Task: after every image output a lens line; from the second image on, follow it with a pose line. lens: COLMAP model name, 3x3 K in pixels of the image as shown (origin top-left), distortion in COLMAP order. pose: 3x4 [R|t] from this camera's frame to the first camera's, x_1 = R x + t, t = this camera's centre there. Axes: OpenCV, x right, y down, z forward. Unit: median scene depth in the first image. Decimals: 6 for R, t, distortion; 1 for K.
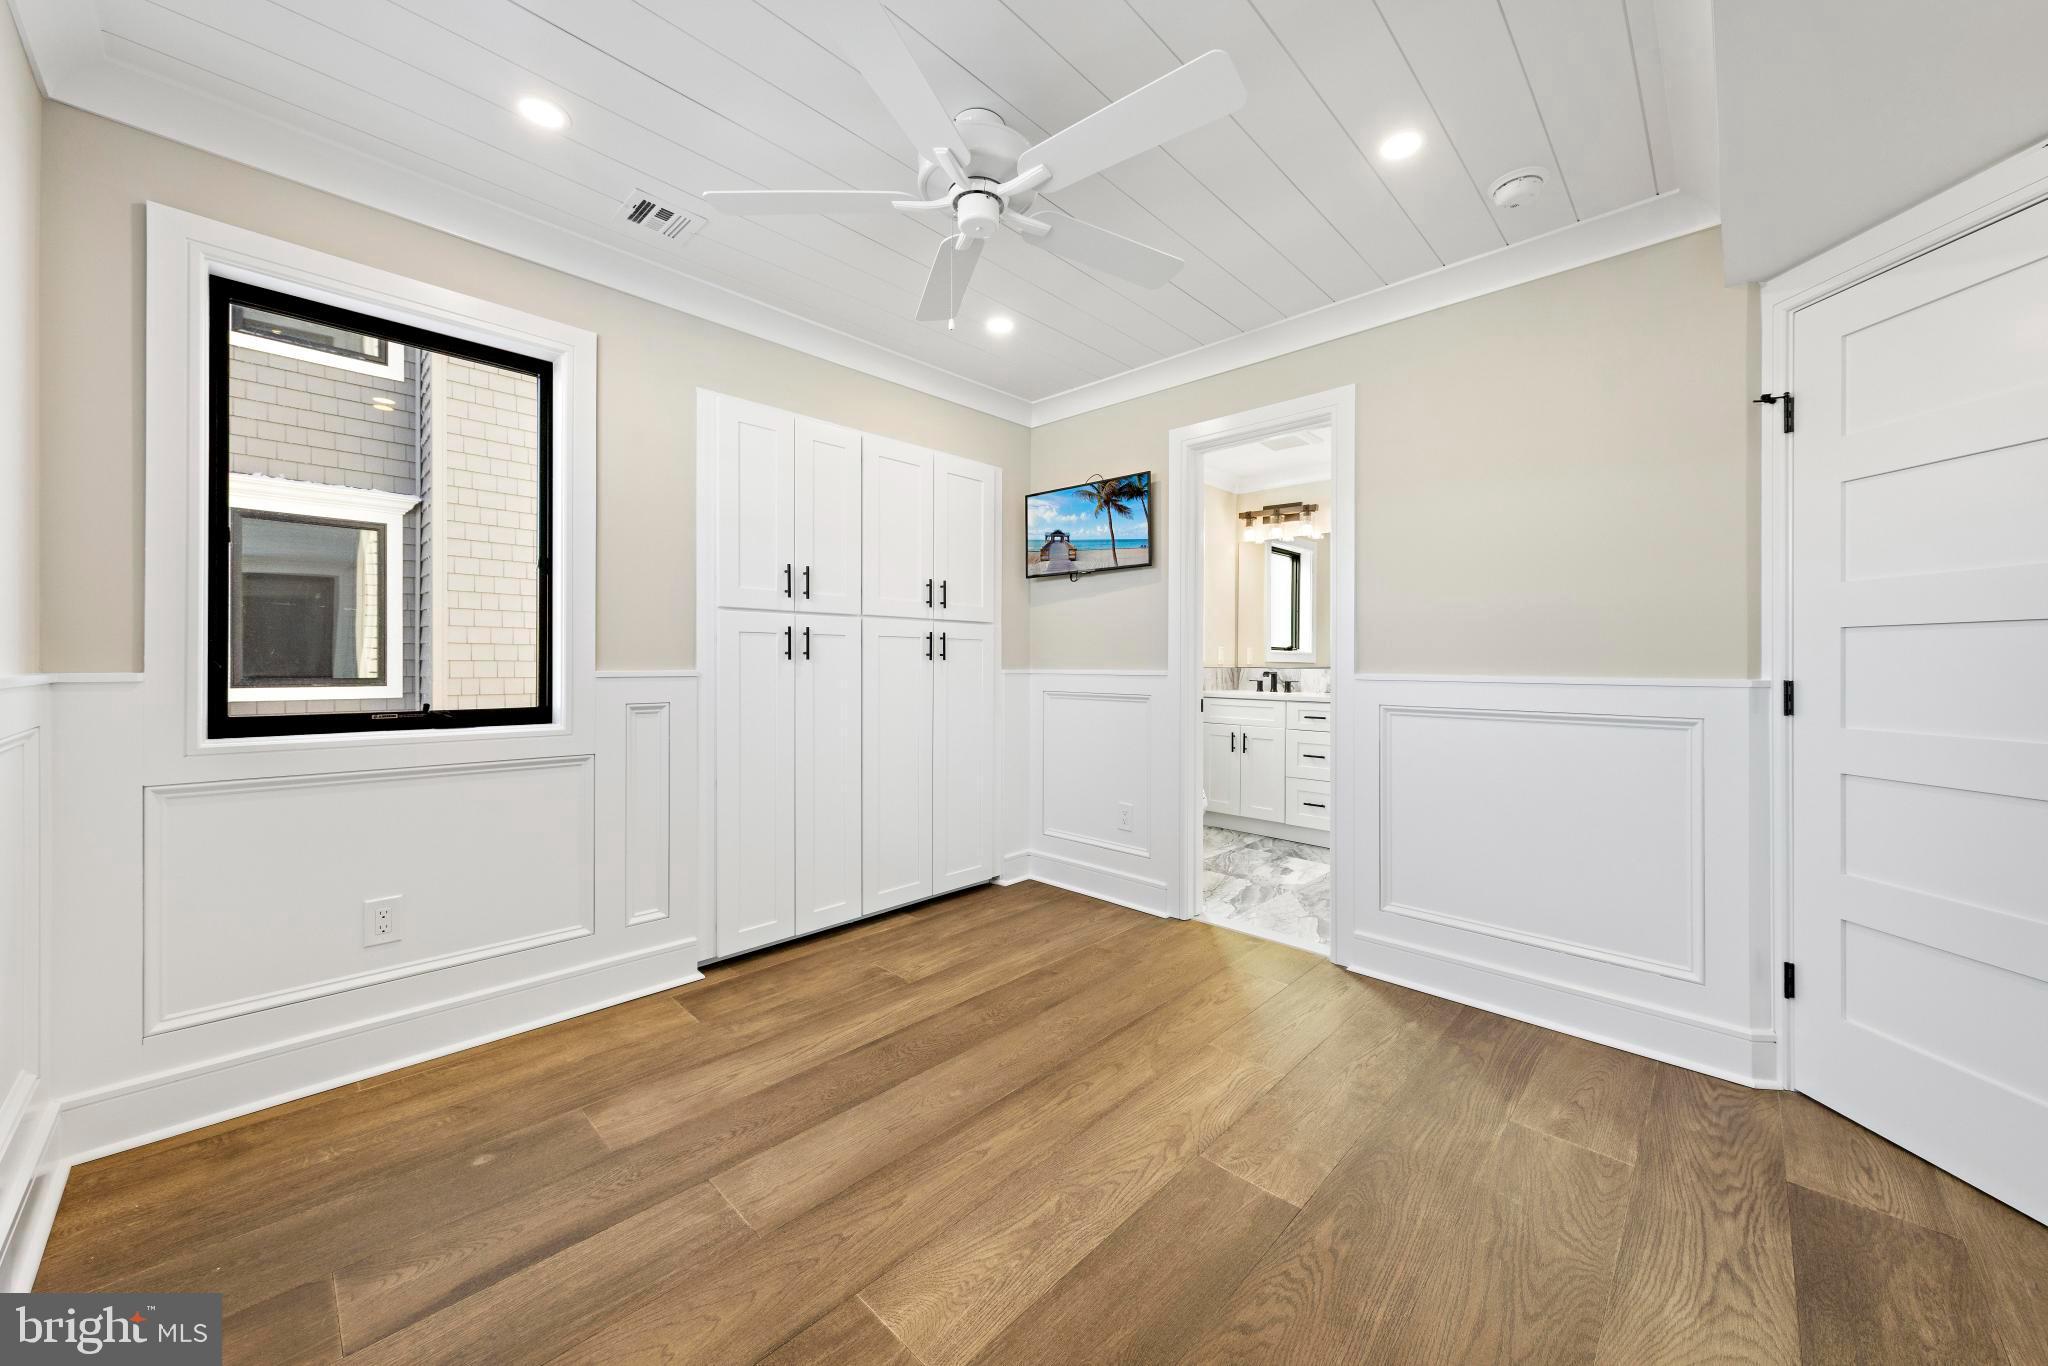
lens RADIAL K [[724.8, 0, 1025.9], [0, 724.8, 664.7], [0, 0, 1]] dist [0.005359, -0.000682]
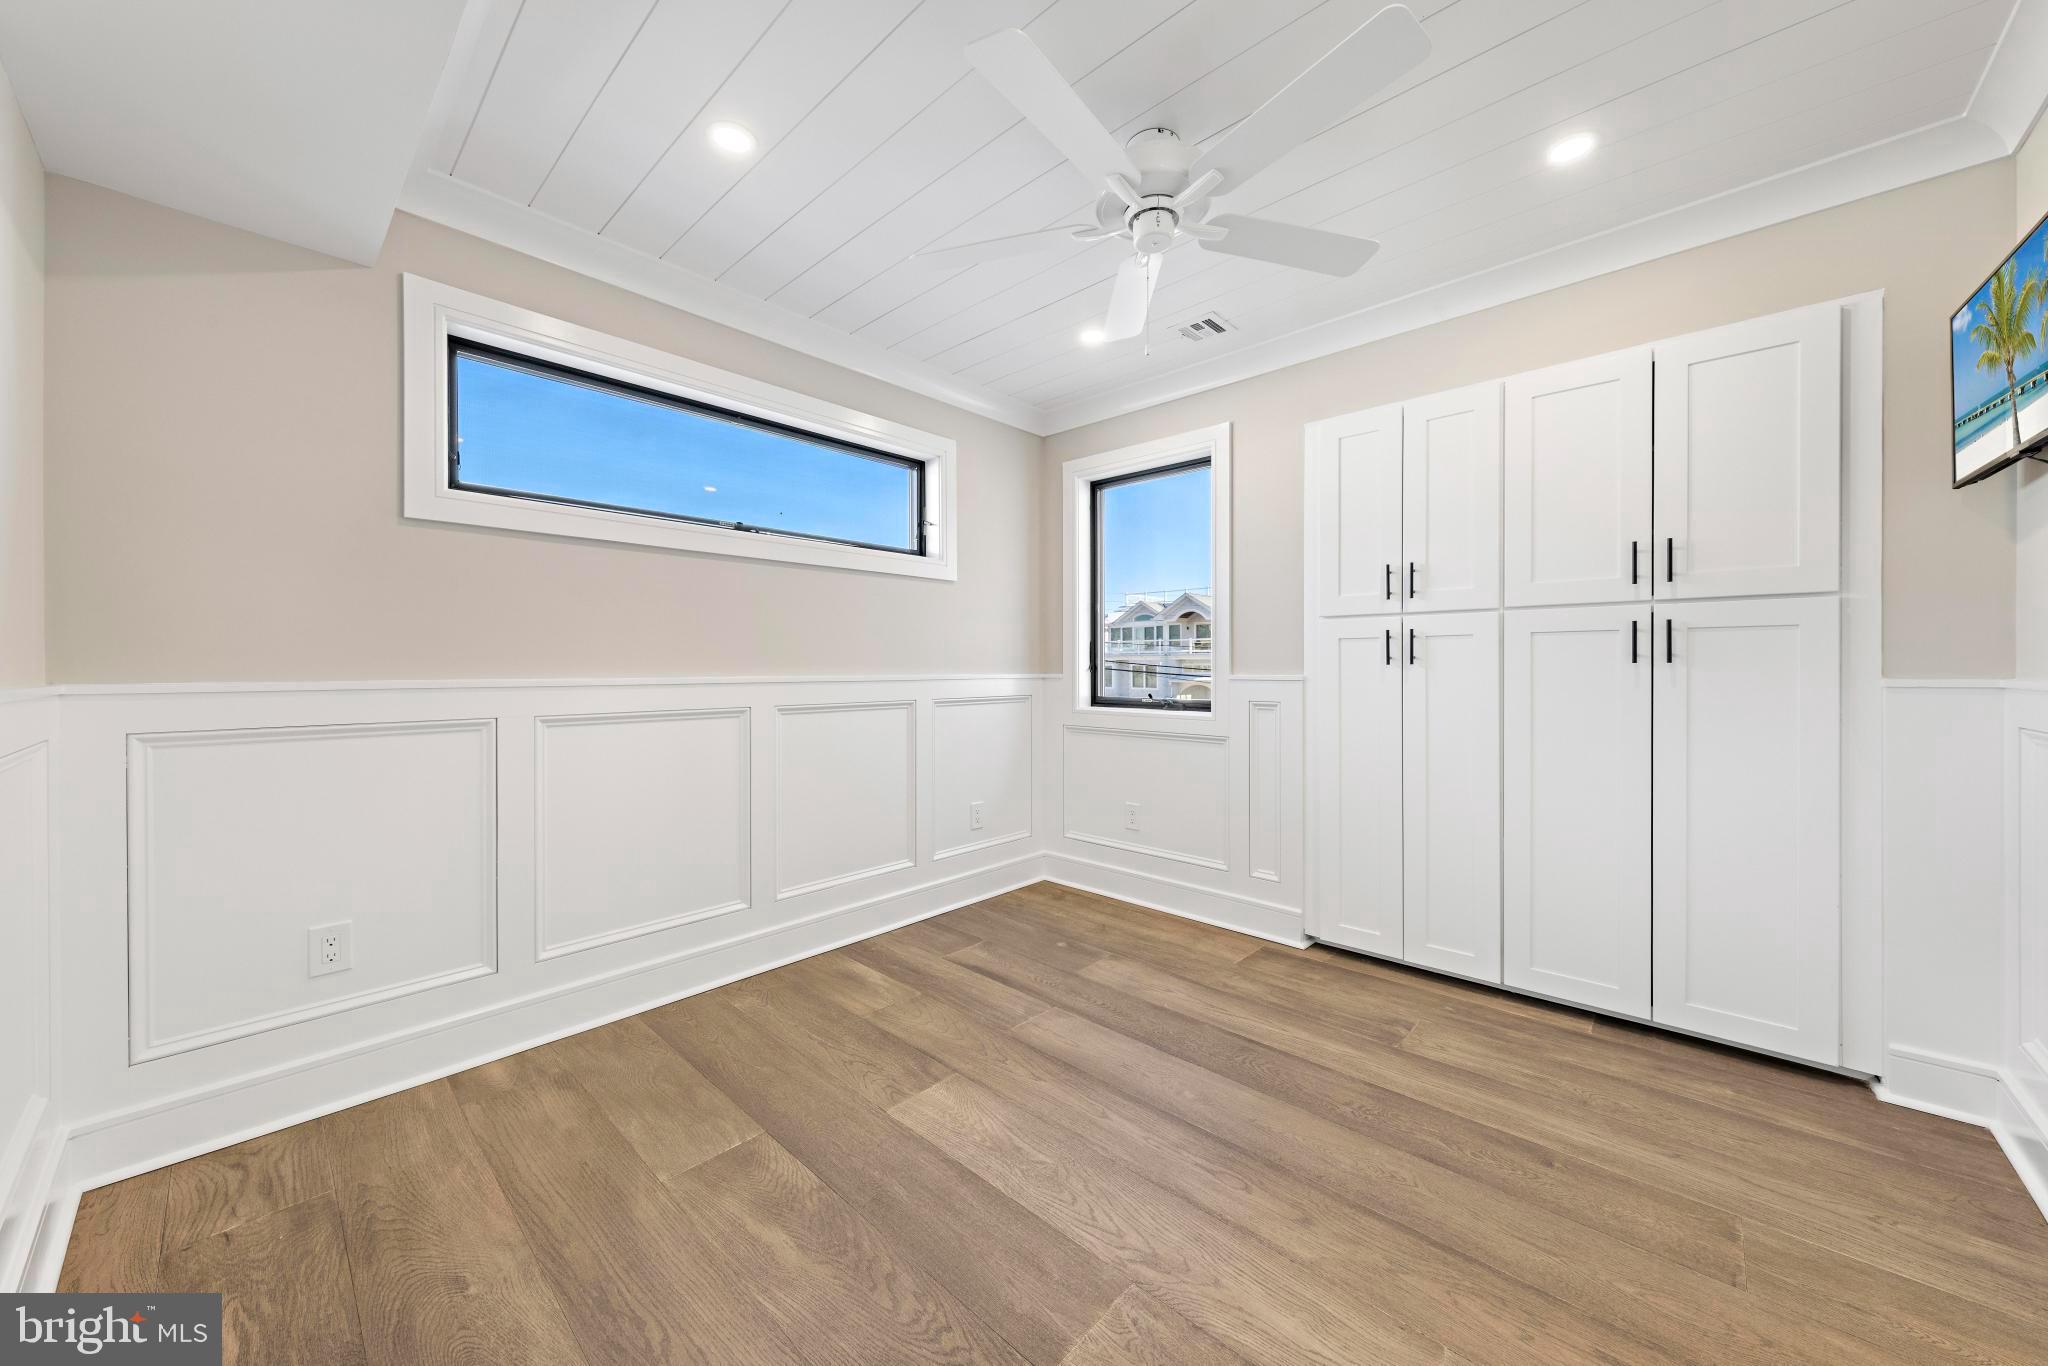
lens RADIAL K [[724.8, 0, 1052.4], [0, 724.8, 670.3], [0, 0, 1]] dist [0.005359, -0.000682]
pose [[0.051194, -0.001973, -0.998687, 0.781068], [-0.001003, 0.999997, -0.002027, 0.003792], [0.998688, 0.001106, 0.051192, 0.658581]]
